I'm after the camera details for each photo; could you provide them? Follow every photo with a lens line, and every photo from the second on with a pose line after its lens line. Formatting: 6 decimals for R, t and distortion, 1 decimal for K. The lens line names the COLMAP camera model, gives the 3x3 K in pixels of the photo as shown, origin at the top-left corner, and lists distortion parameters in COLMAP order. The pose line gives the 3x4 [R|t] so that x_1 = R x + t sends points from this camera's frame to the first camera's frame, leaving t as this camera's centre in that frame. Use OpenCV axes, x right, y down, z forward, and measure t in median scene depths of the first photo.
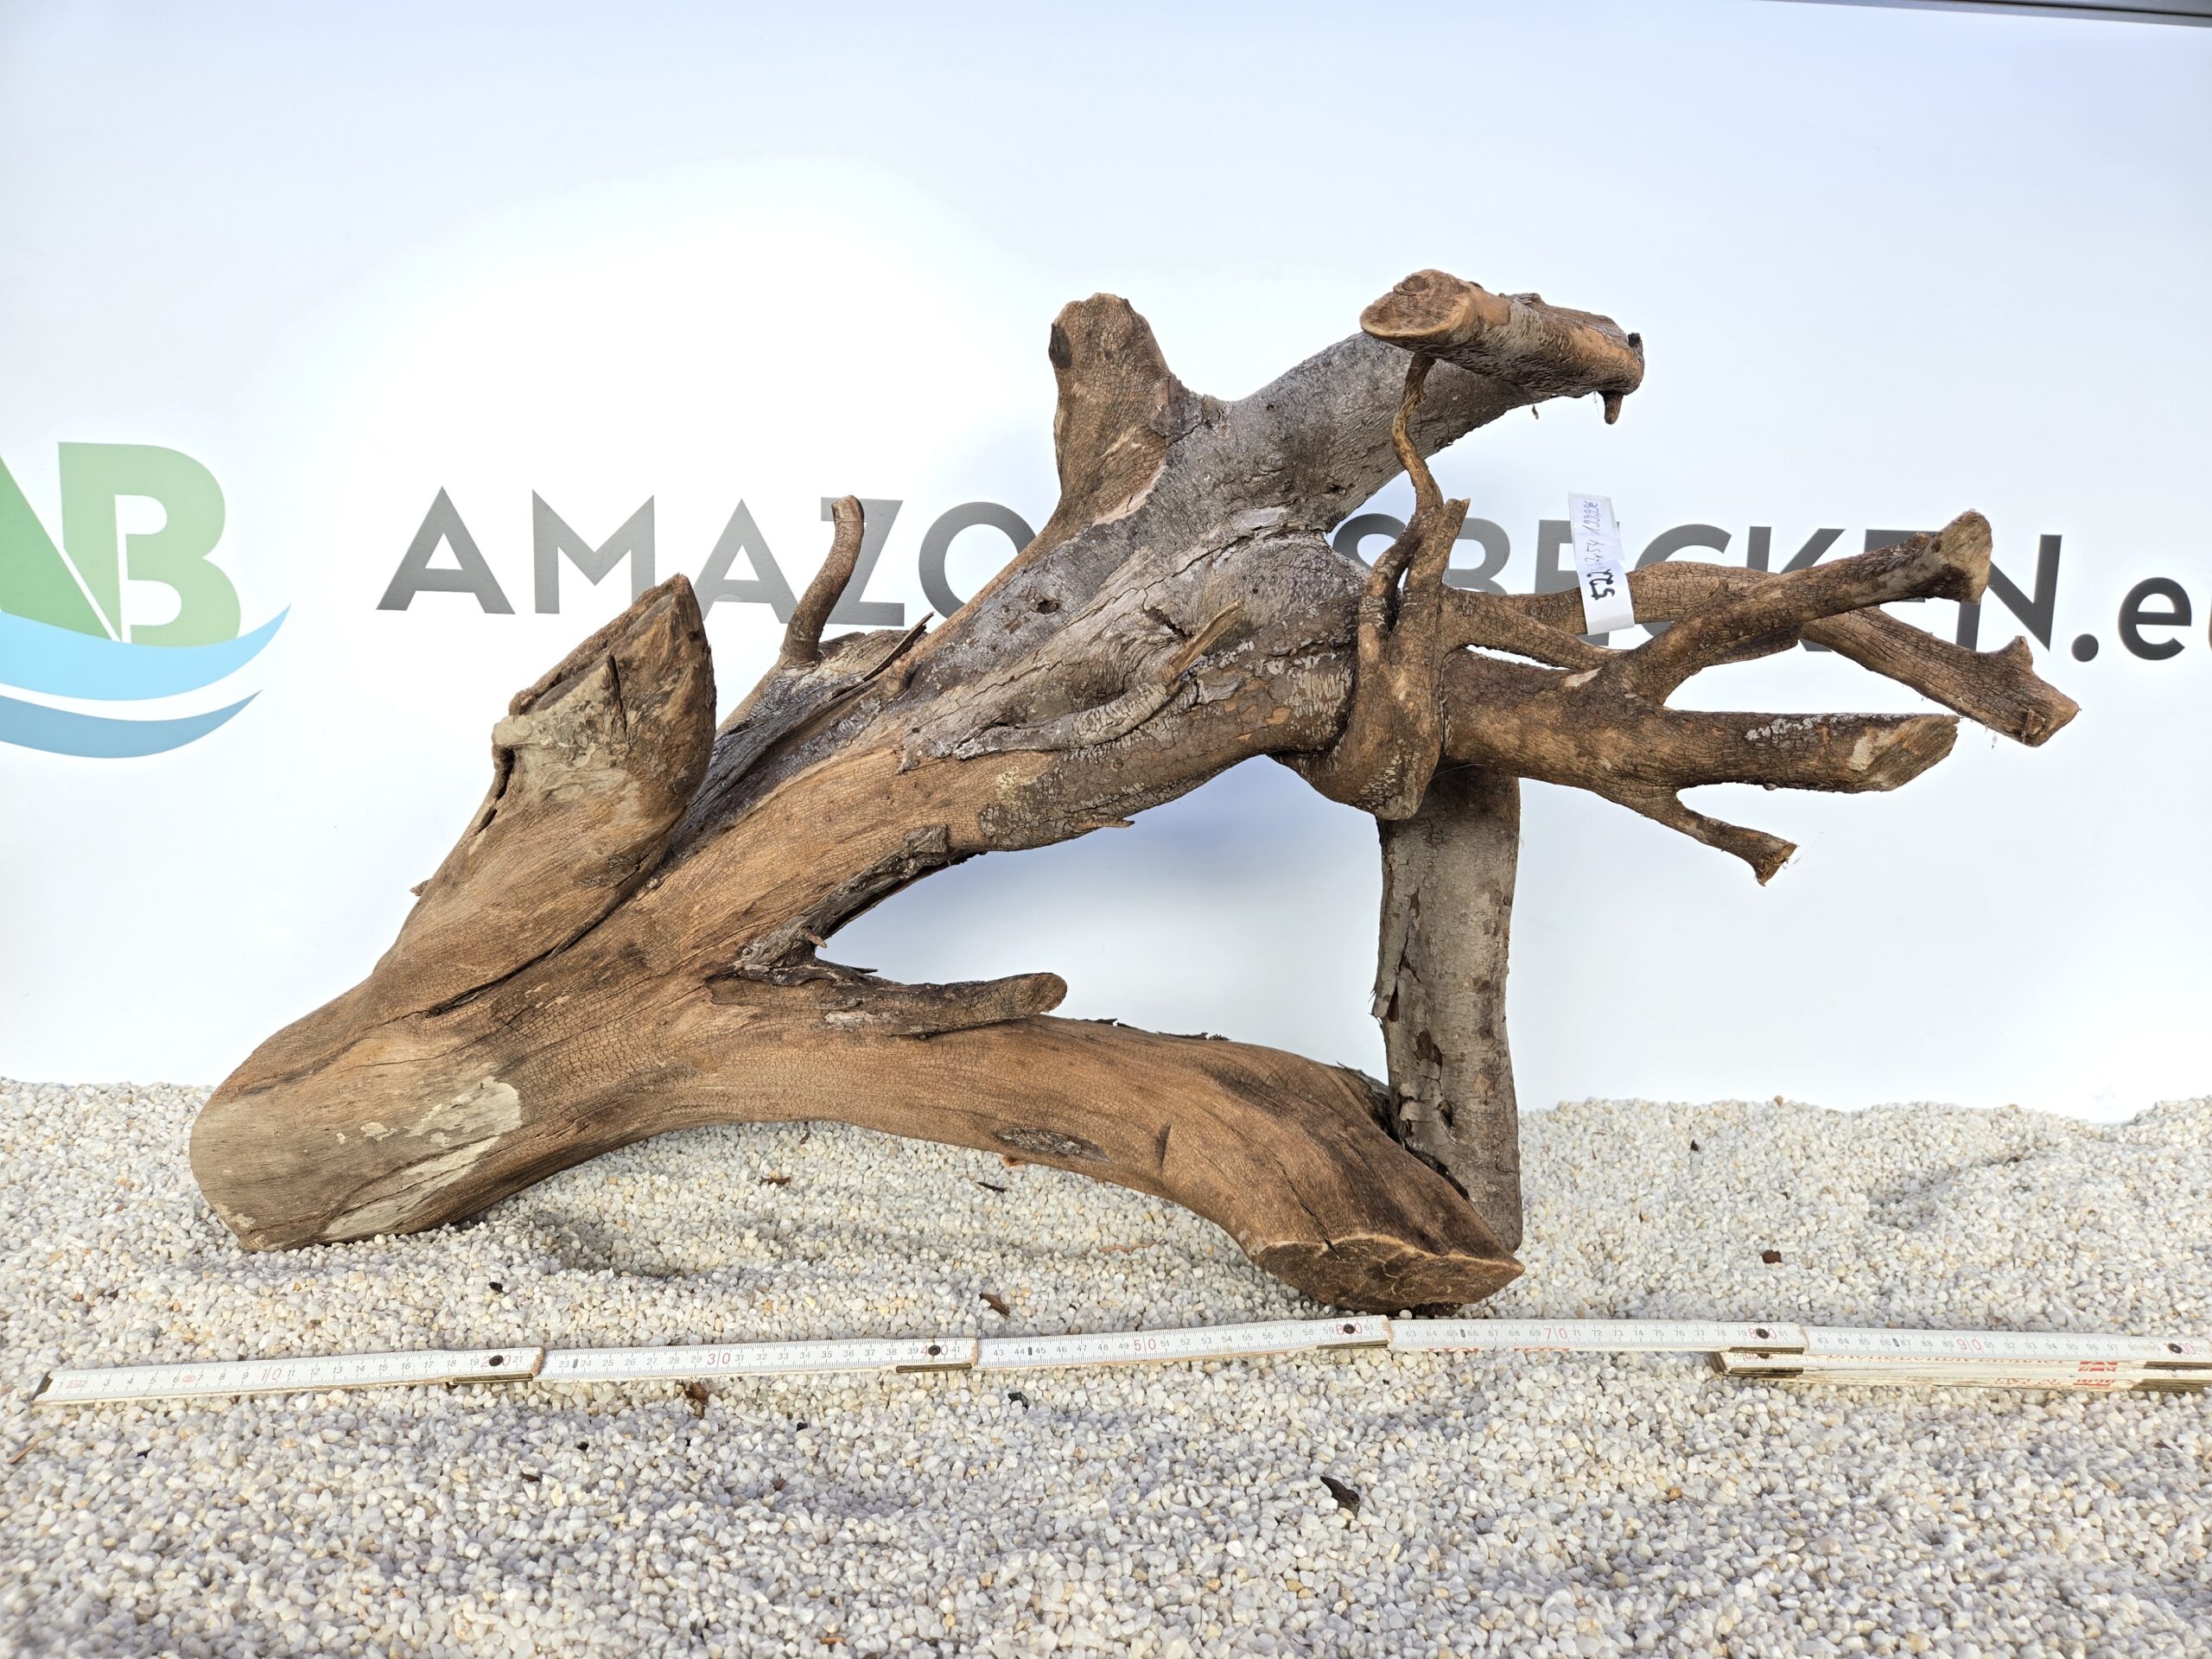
lens RADIAL K [[1479.8, 0, 1106.0], [0, 1479.8, 829.5], [0, 0, 1]] dist [0.064845, -0.063293]
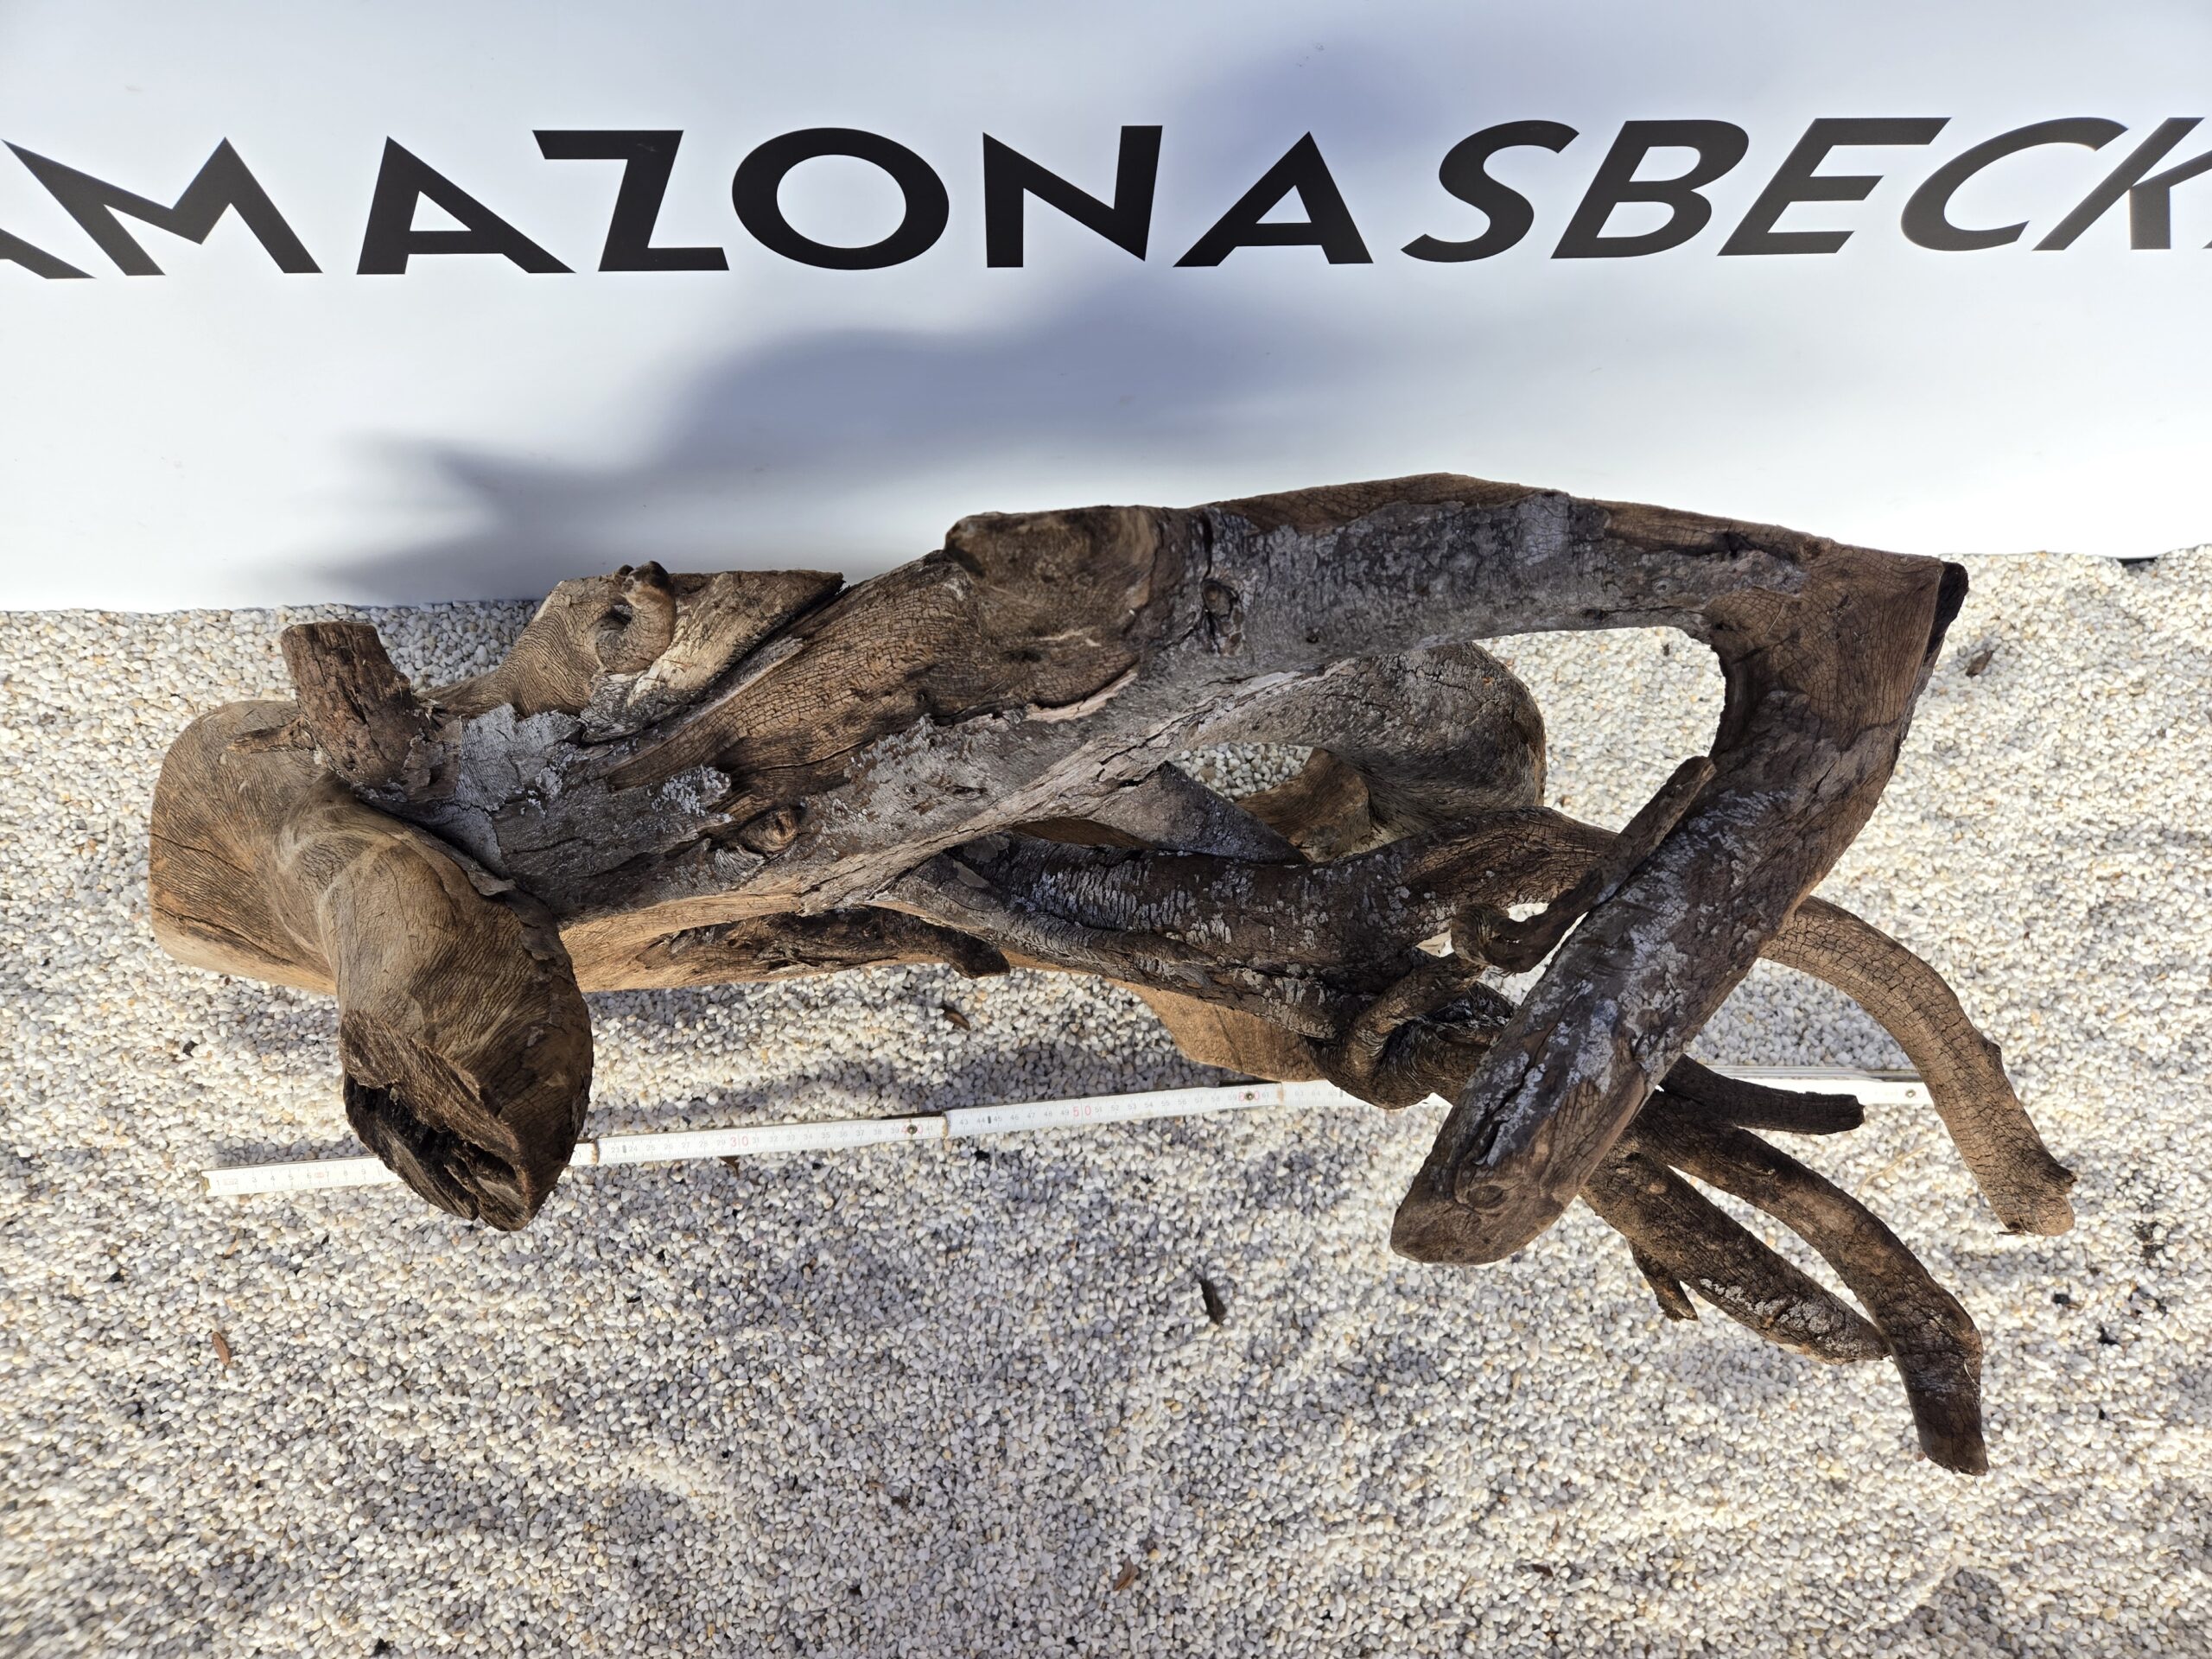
lens RADIAL K [[1470.2, 0, 1117.6], [0, 1470.2, 824.9], [0, 0, 1]] dist [0.060182, -0.056594]
pose [[0.999367, 0.010720, 0.033935, 0.013145], [-0.035462, 0.380139, 0.924249, -1.043722], [-0.002992, -0.924867, 0.380278, 0.899512]]
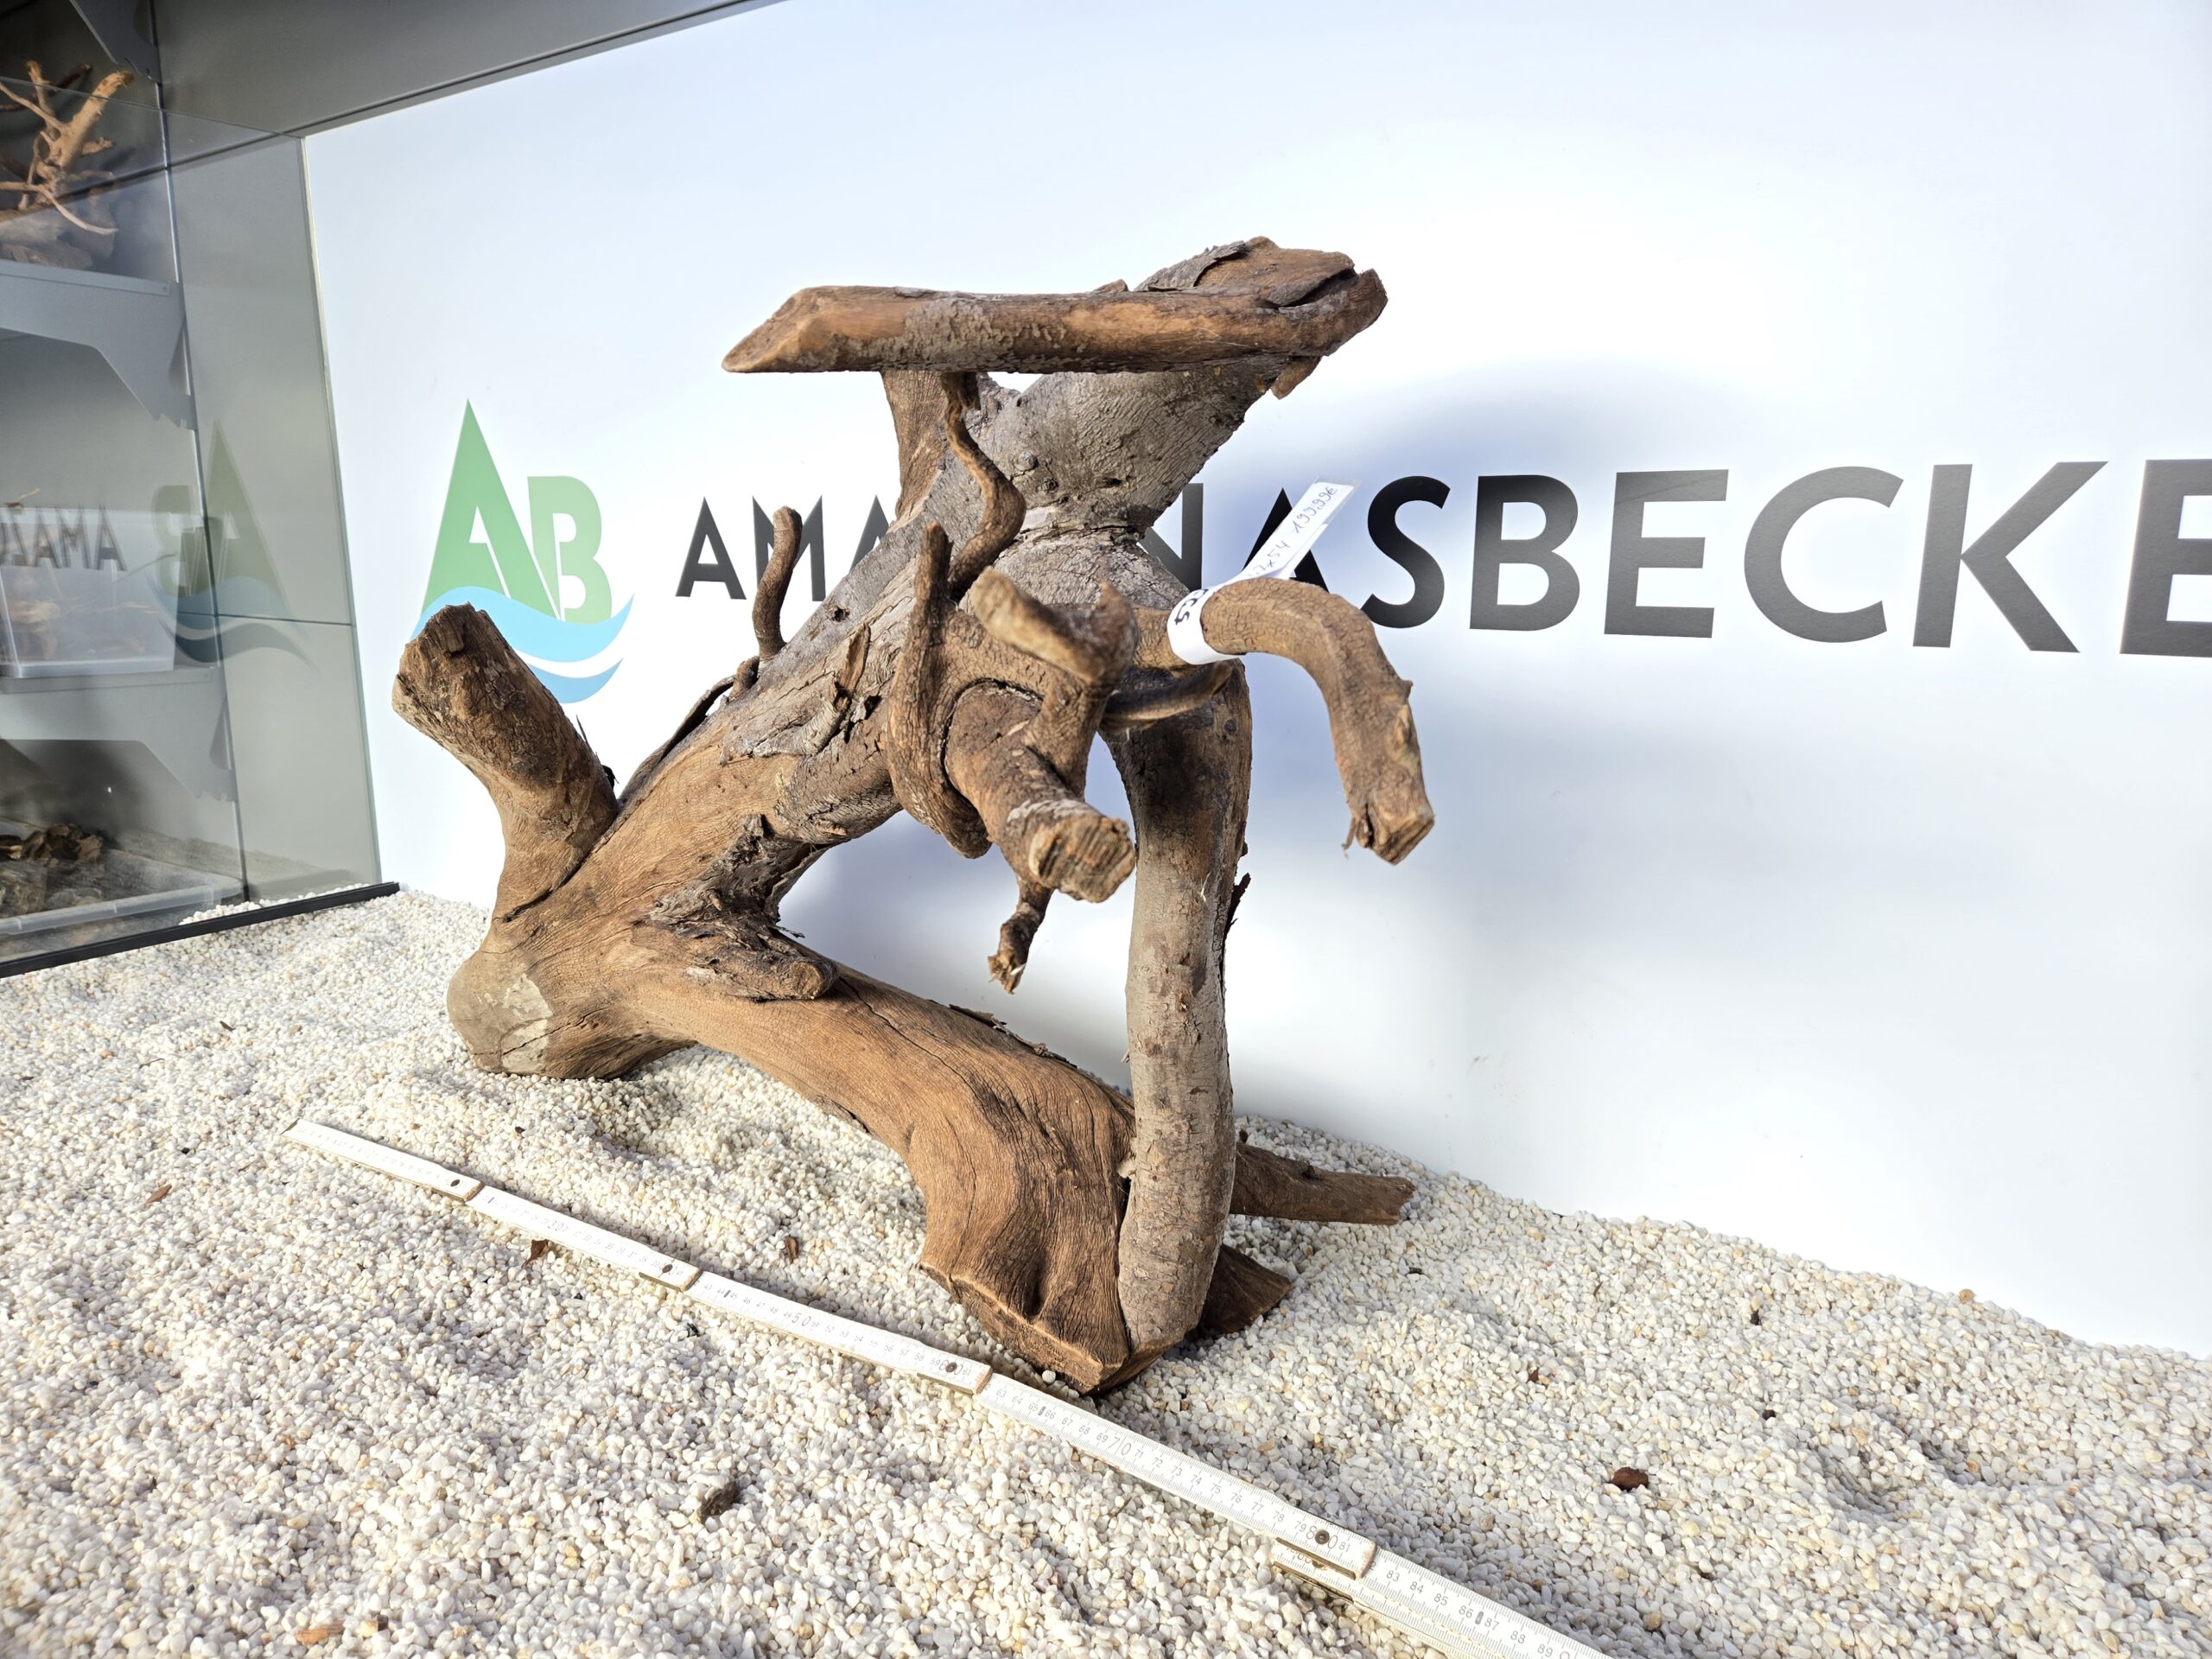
lens RADIAL K [[1479.7, 0, 1107.3], [0, 1479.7, 844.8], [0, 0, 1]] dist [0.075297, -0.073671]
pose [[0.775062, 0.104810, -0.623132, 0.986639], [-0.055882, 0.993653, 0.097624, -0.130160], [0.629409, -0.040843, 0.776000, 0.381471]]
